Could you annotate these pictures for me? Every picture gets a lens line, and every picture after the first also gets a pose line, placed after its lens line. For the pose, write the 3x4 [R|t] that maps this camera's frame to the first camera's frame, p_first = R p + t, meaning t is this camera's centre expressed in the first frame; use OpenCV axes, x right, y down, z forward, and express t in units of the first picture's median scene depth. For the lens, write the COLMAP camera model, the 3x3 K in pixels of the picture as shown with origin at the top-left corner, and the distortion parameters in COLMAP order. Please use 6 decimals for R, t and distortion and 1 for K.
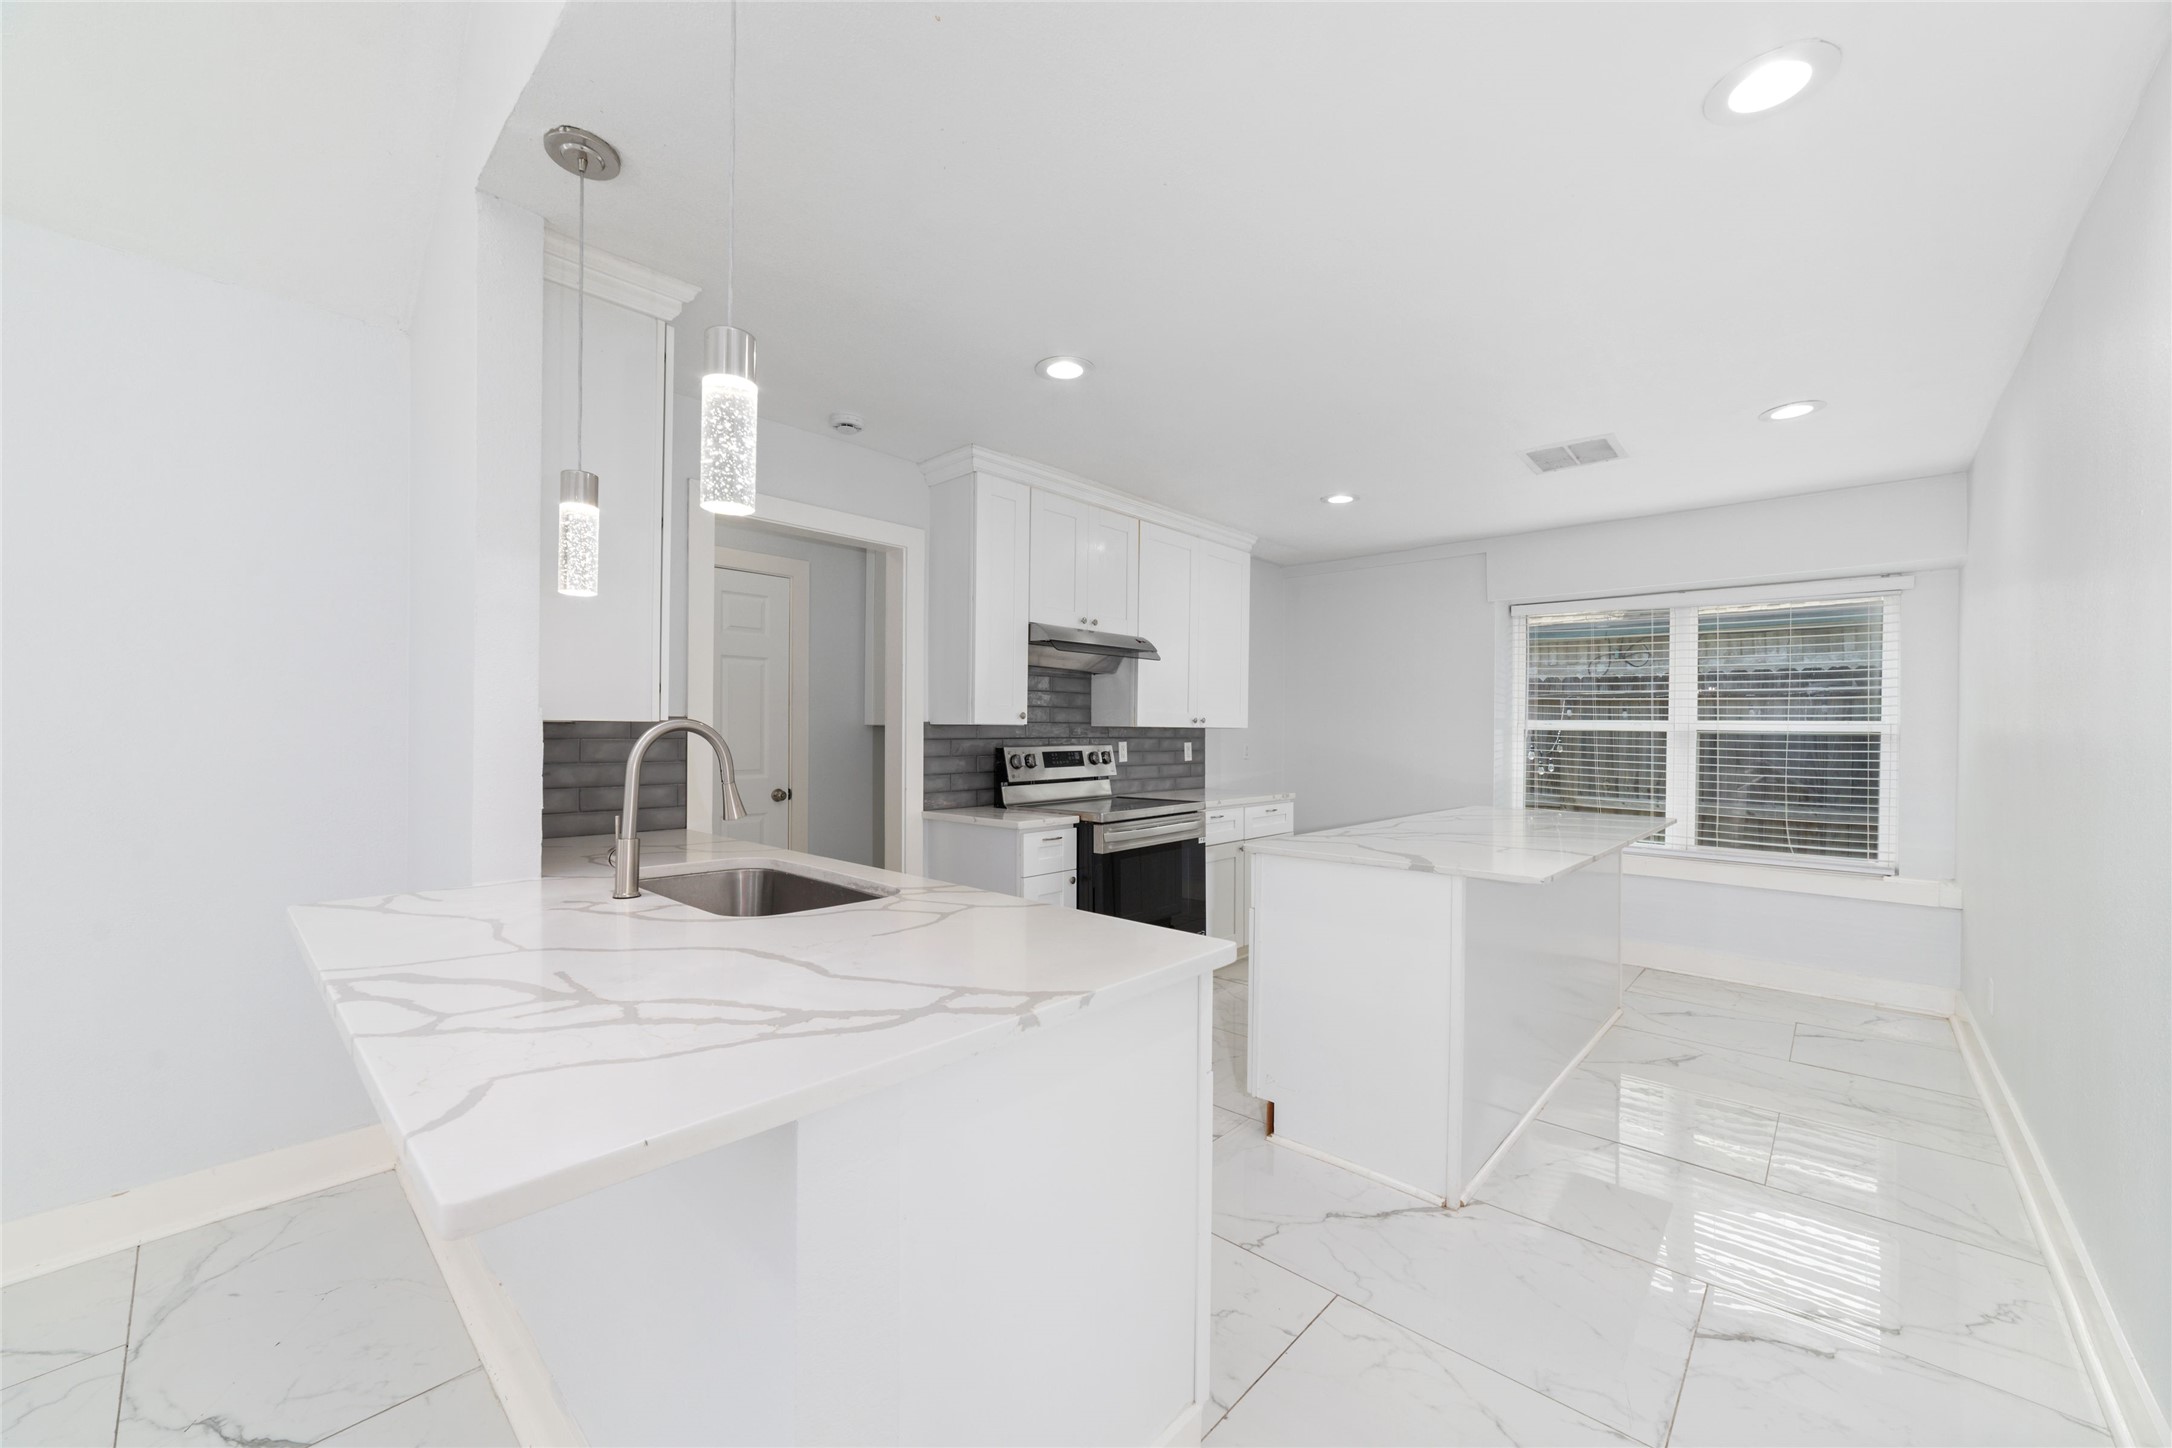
lens RADIAL K [[829.7, 0, 1094.3], [0, 829.7, 731.5], [0, 0, 1]] dist [-0.012347, 0.000278]
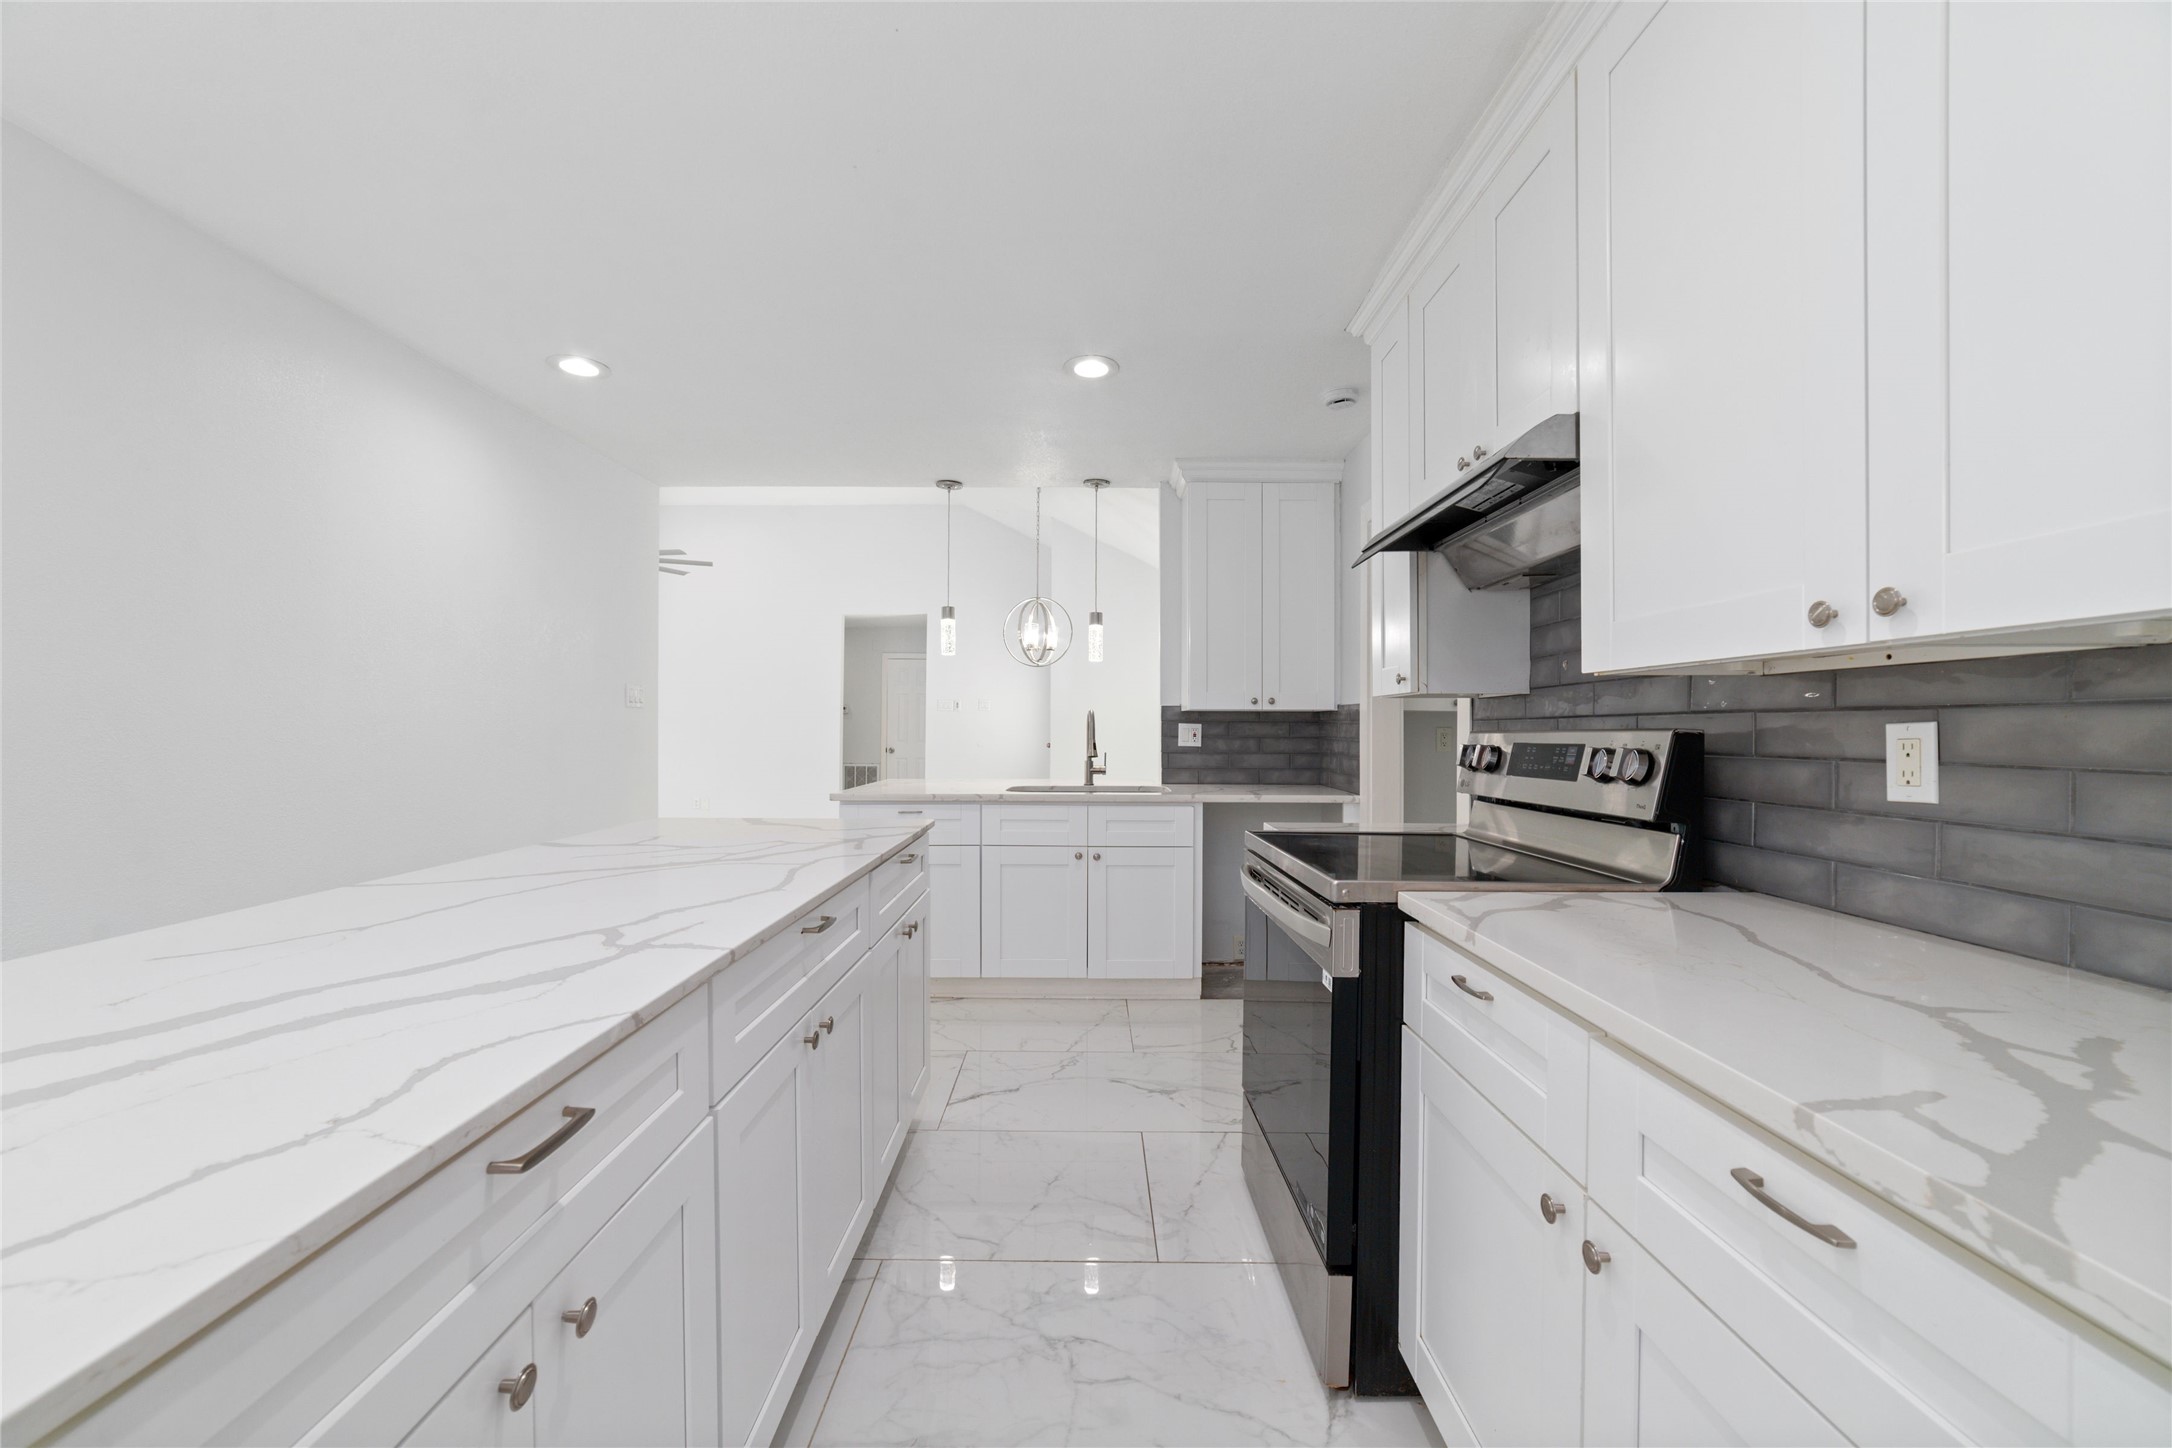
lens RADIAL K [[832.0, 0, 1085.1], [0, 832.0, 731.4], [0, 0, 1]] dist [-0.018129, 0.005201]
pose [[-0.736630, -0.010331, -0.676217, 0.433661], [-0.013022, 0.999915, -0.001091, 0.020617], [0.676170, 0.008003, -0.736702, 1.128625]]
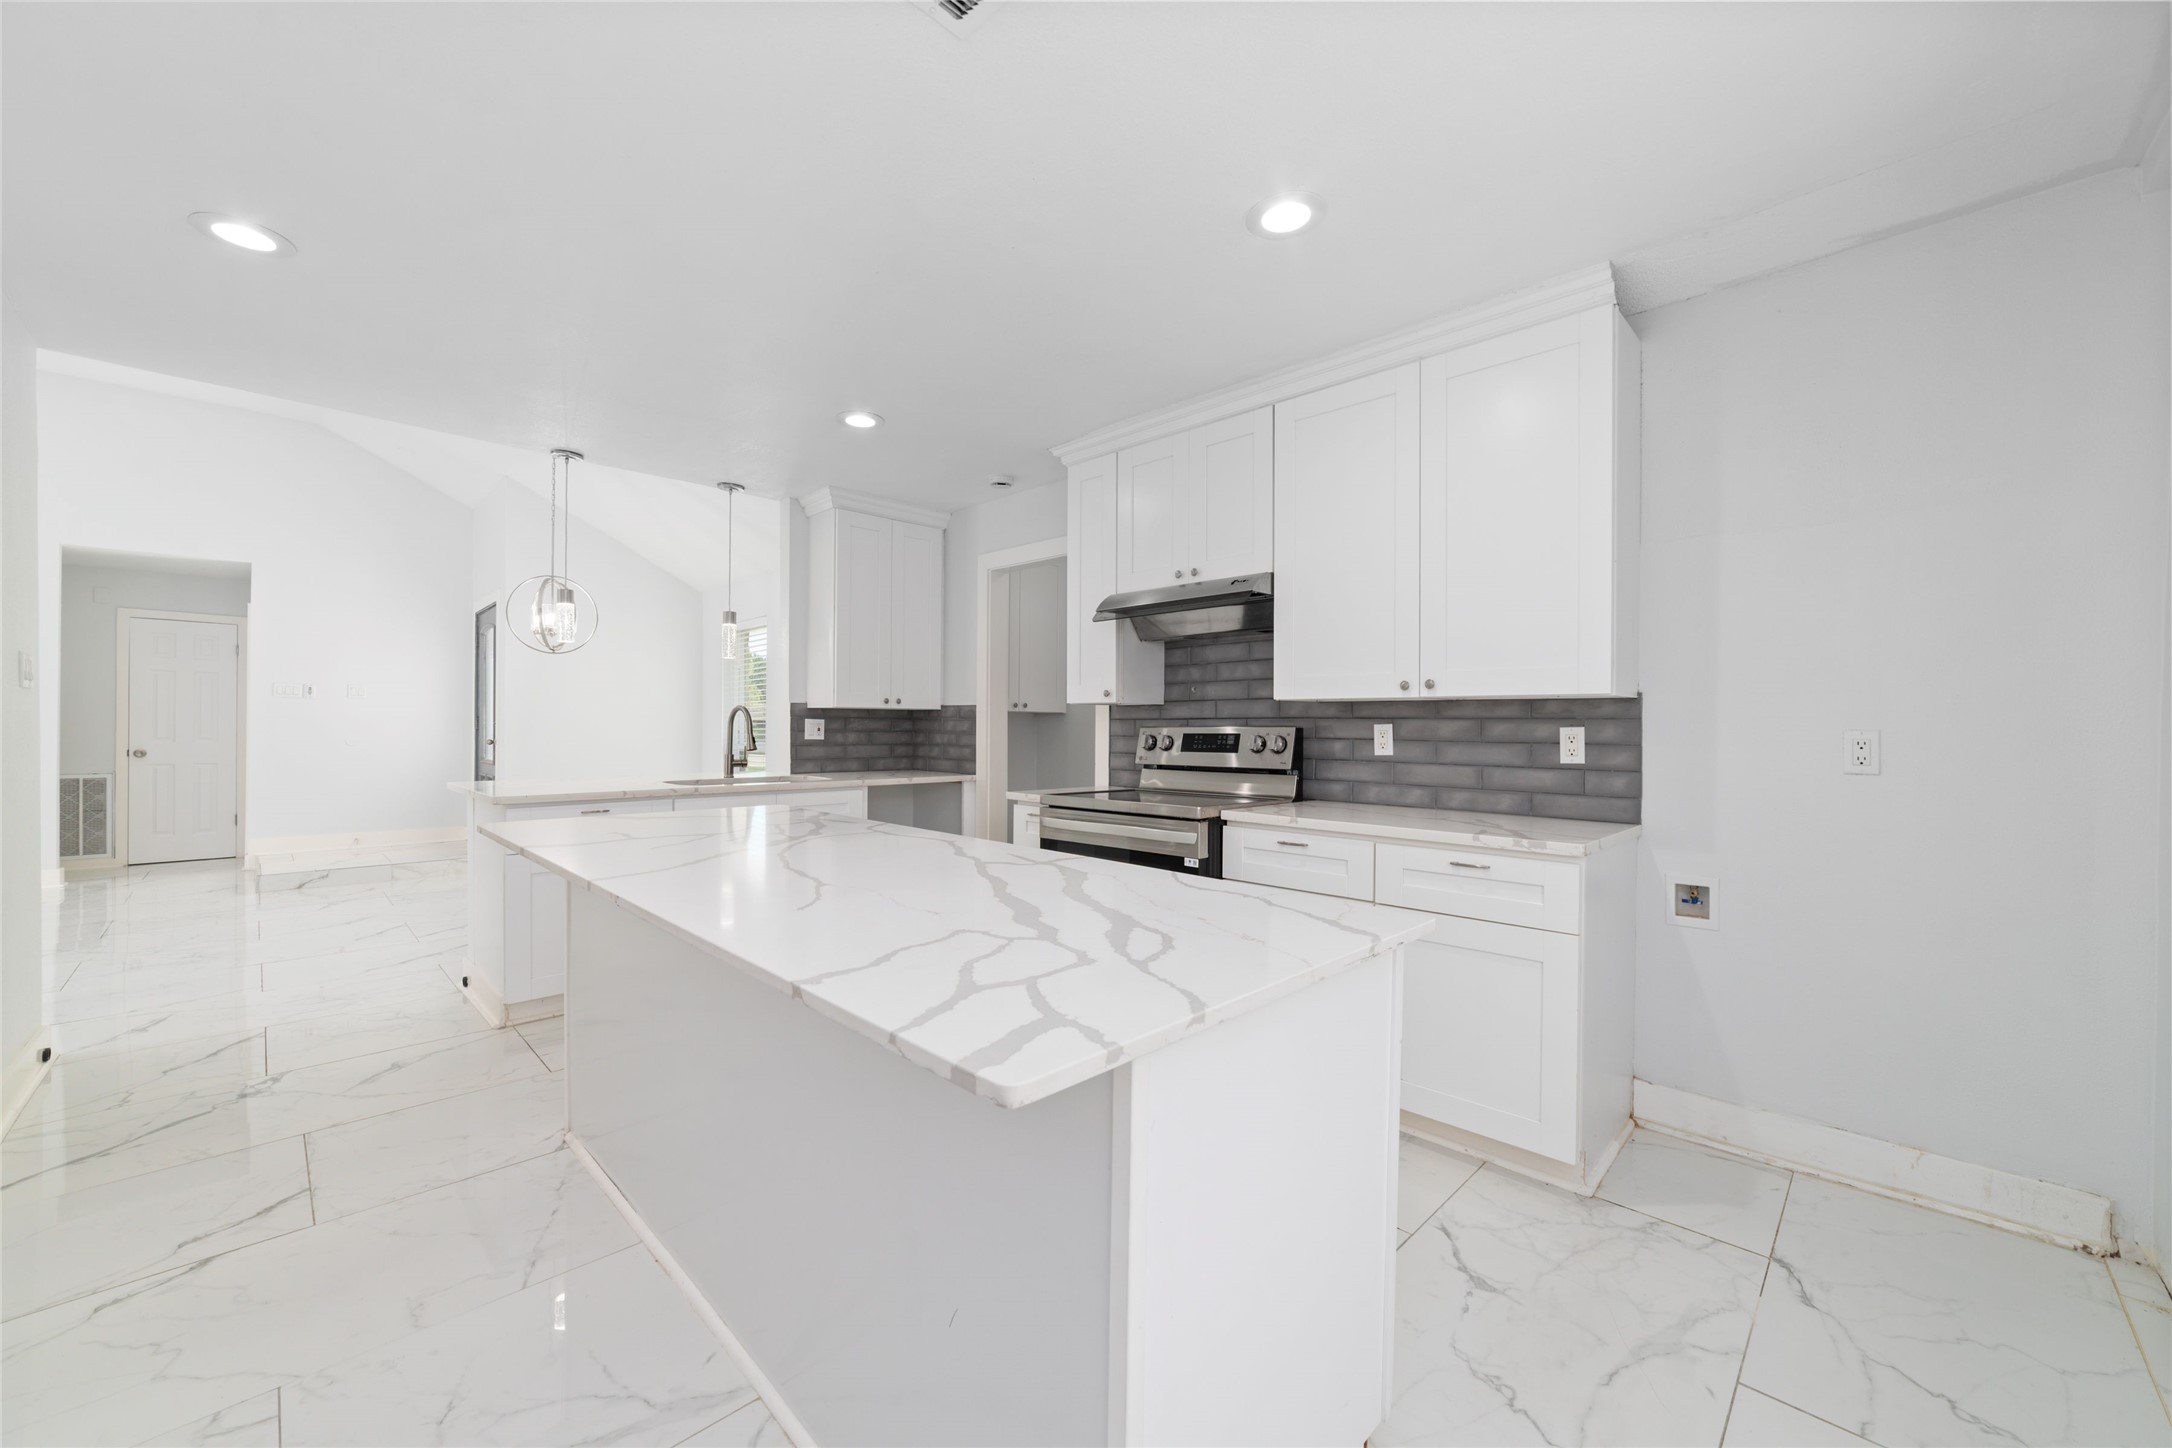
lens RADIAL K [[832.0, 0, 1085.1], [0, 832.0, 731.4], [0, 0, 1]] dist [-0.018129, 0.005201]
pose [[-0.041281, -0.002745, -0.999144, 0.767585], [-0.009700, 0.999950, -0.002346, 0.024143], [0.999100, 0.009594, -0.041306, 0.884592]]
